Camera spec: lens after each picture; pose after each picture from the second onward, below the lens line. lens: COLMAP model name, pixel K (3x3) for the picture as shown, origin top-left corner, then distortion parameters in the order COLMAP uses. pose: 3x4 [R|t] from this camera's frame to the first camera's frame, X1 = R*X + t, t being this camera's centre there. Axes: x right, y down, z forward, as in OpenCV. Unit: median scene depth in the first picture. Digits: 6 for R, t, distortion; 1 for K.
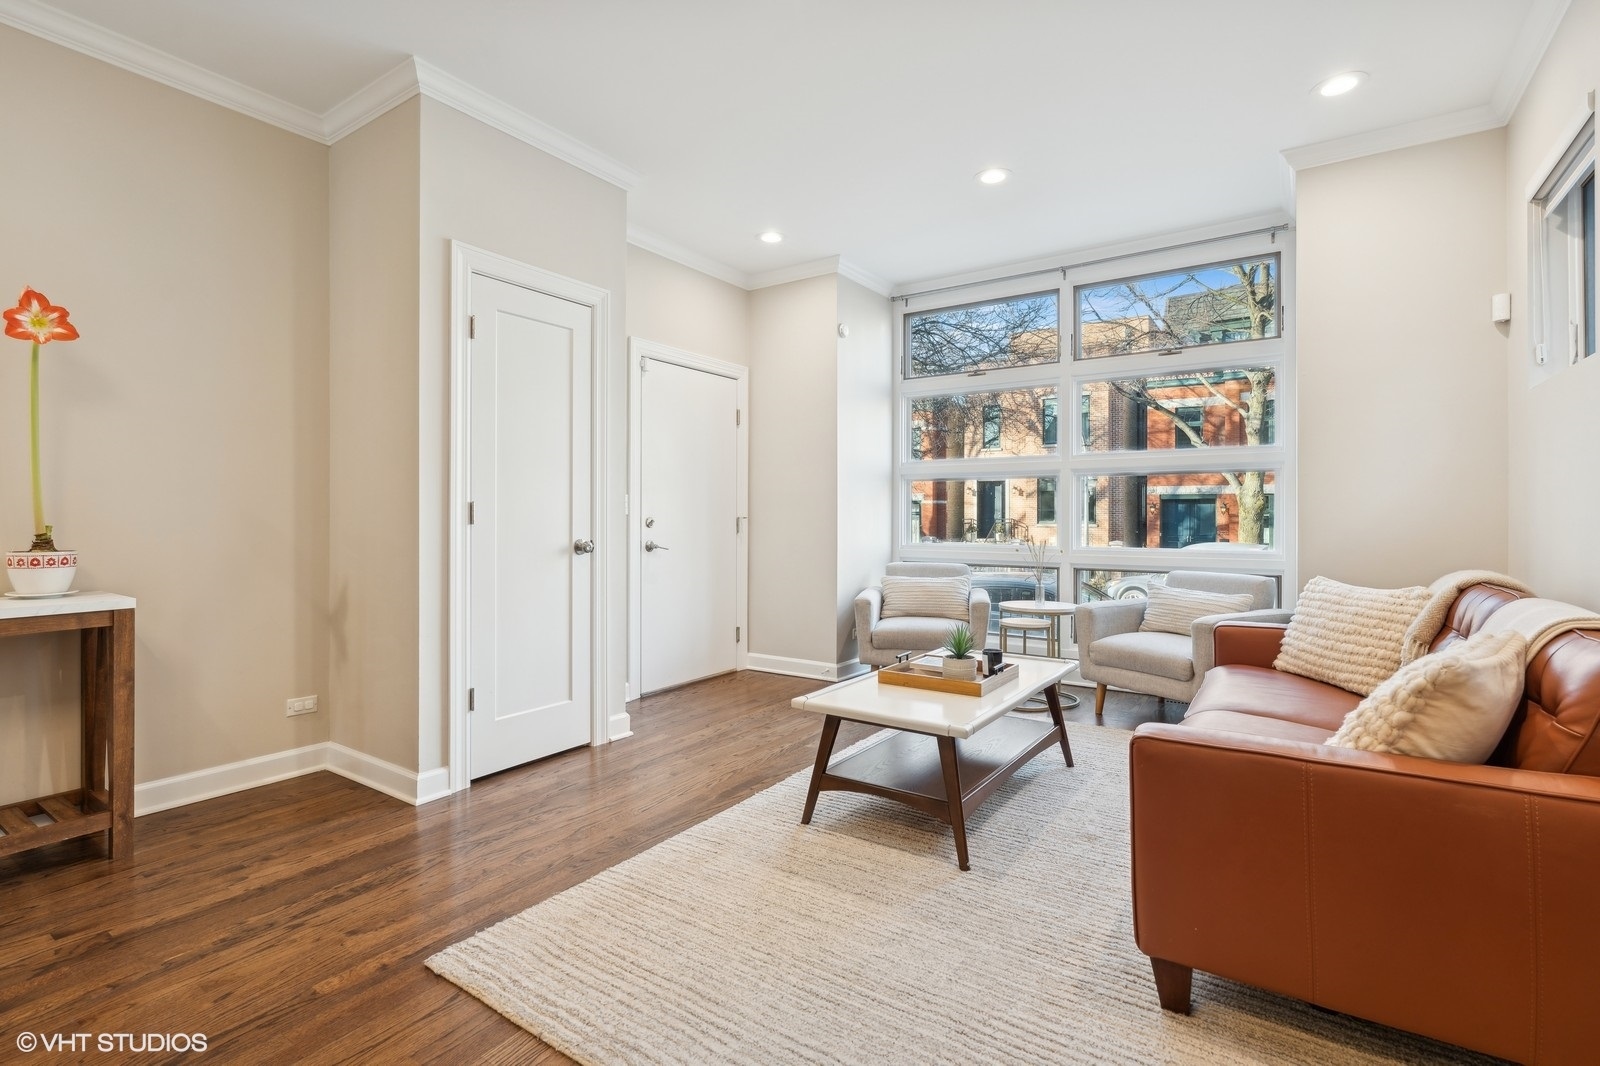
lens RADIAL K [[728.7, 0, 800.1], [0, 728.7, 514.8], [0, 0, 1]] dist [-0.008190, 0.001753]
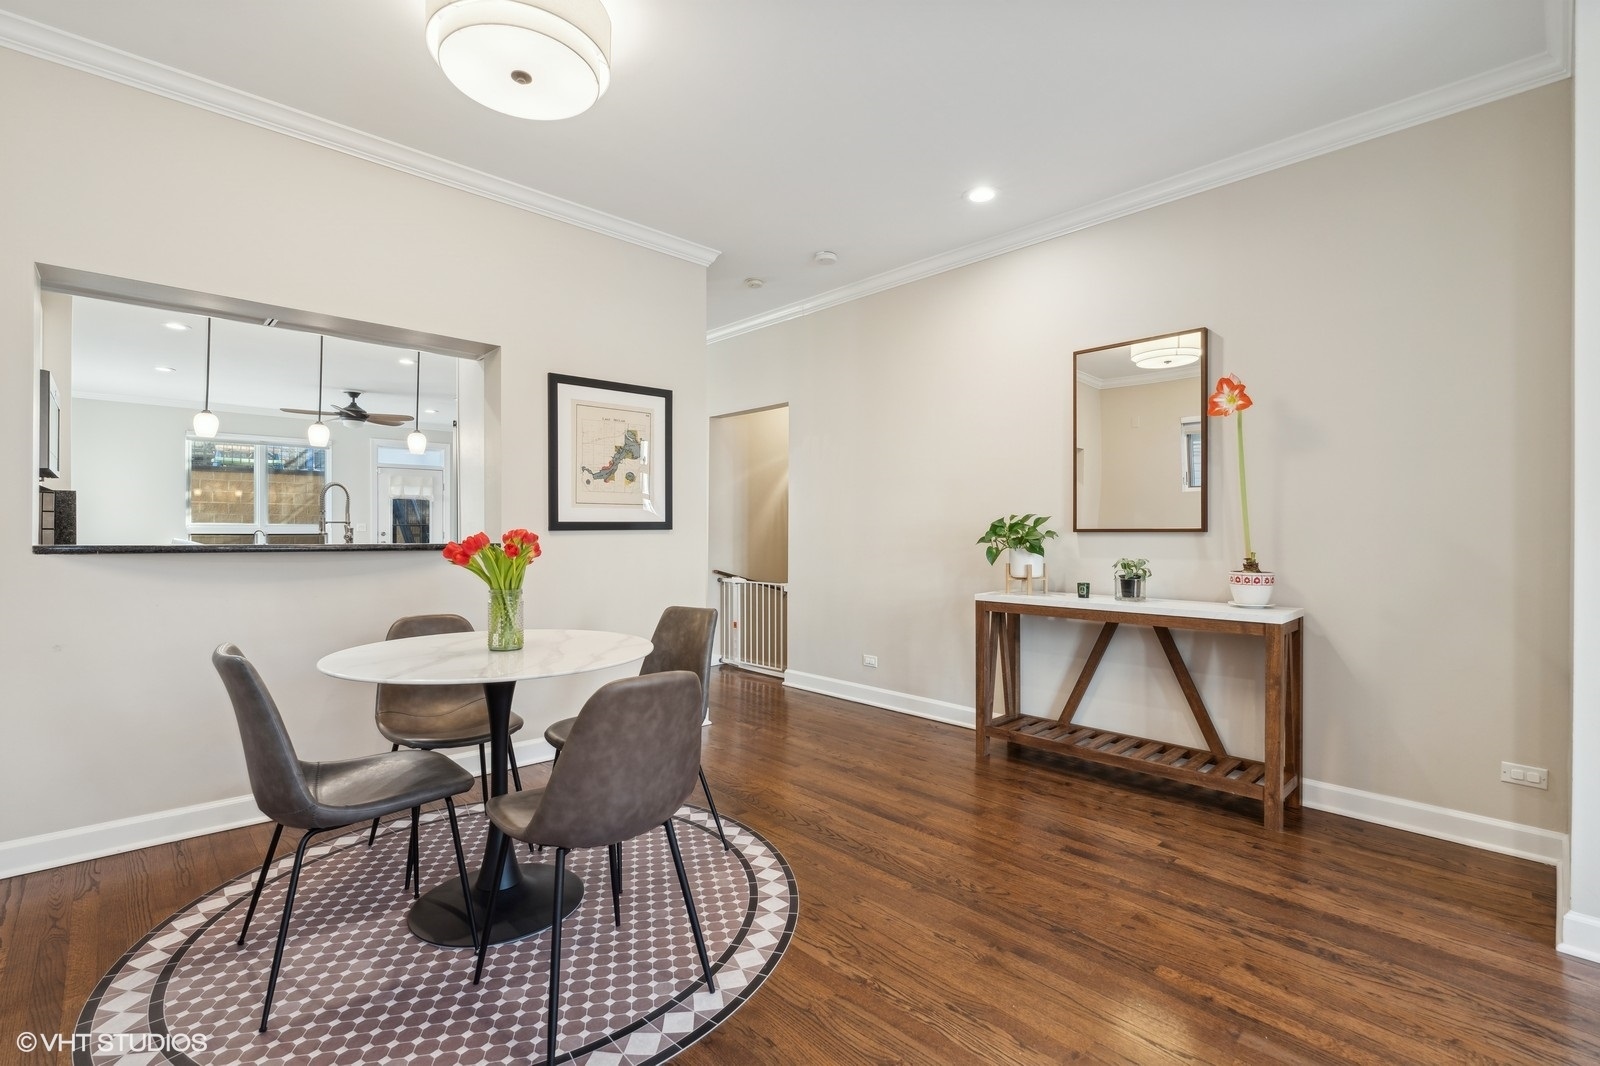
lens RADIAL K [[728.7, 0, 806.7], [0, 728.7, 537.4], [0, 0, 1]] dist [-0.008190, 0.001753]
pose [[-0.210111, 0.011482, -0.977610, 0.208441], [0.000909, 0.999933, 0.011549, -0.014442], [0.977677, 0.001537, -0.210107, 0.258383]]
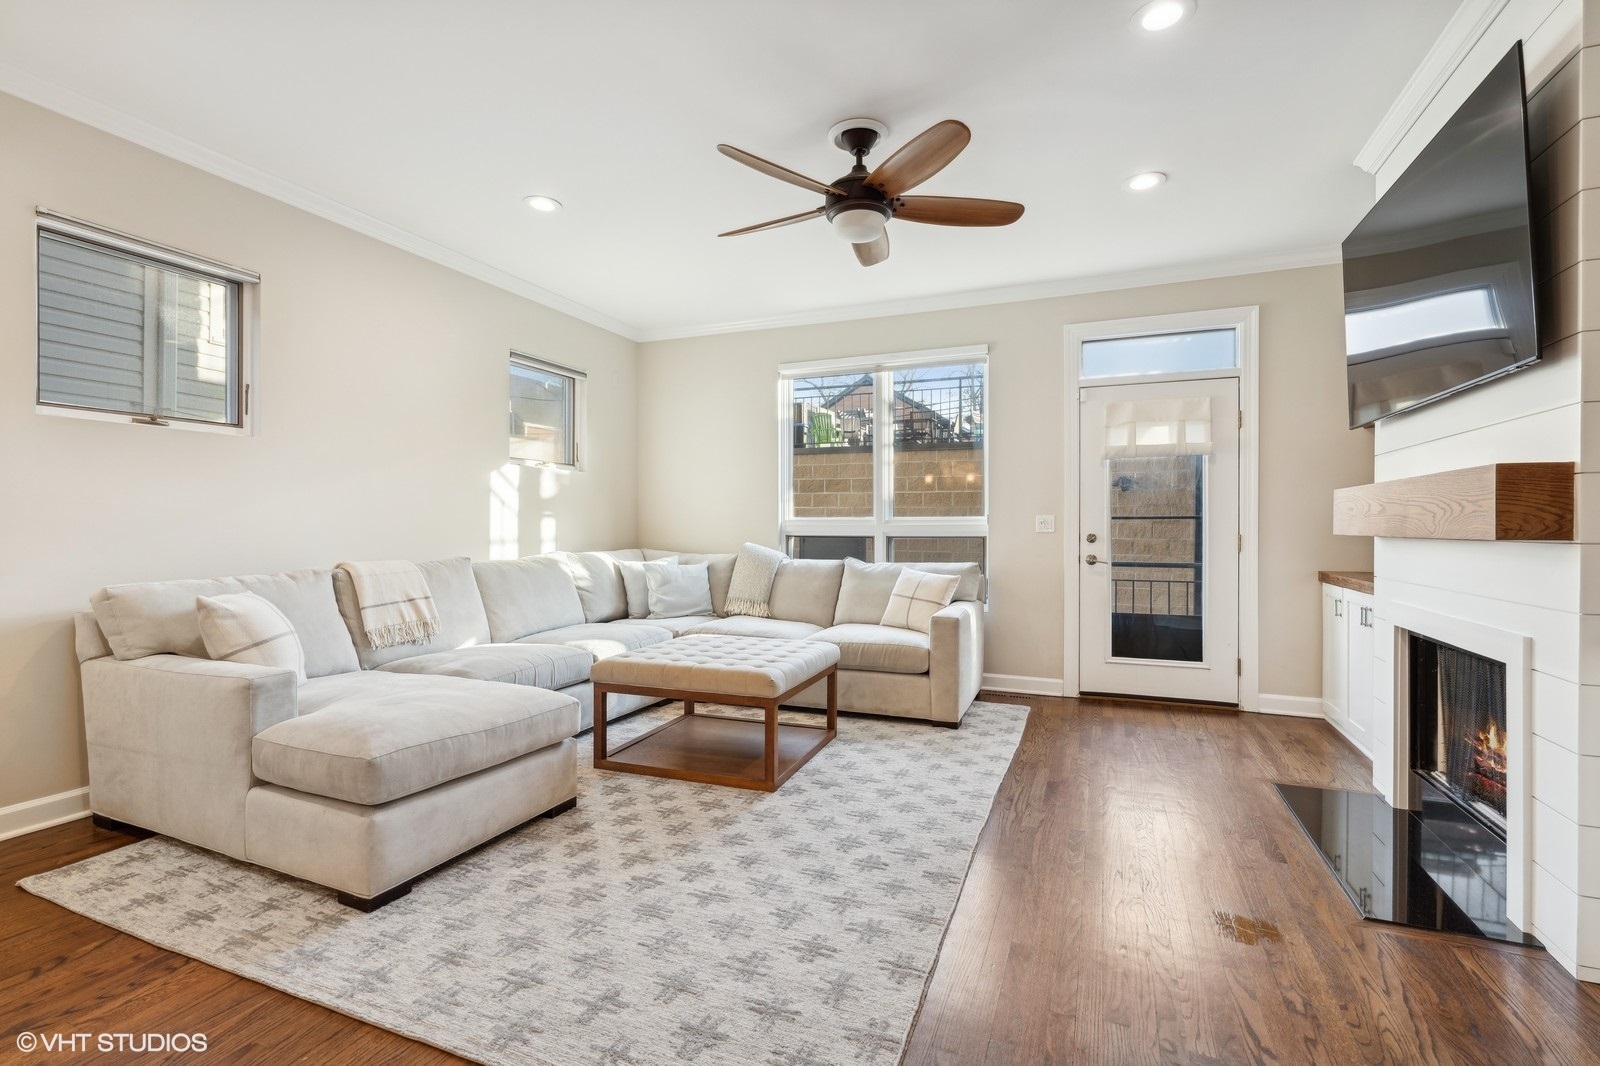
lens RADIAL K [[728.7, 0, 795.4], [0, 728.7, 533.5], [0, 0, 1]] dist [-0.008190, 0.001753]
pose [[-0.981867, -0.000149, -0.189571, -1.310740], [-0.001203, 0.999984, 0.005446, -0.011396], [0.189567, 0.005575, -0.981852, -0.715096]]
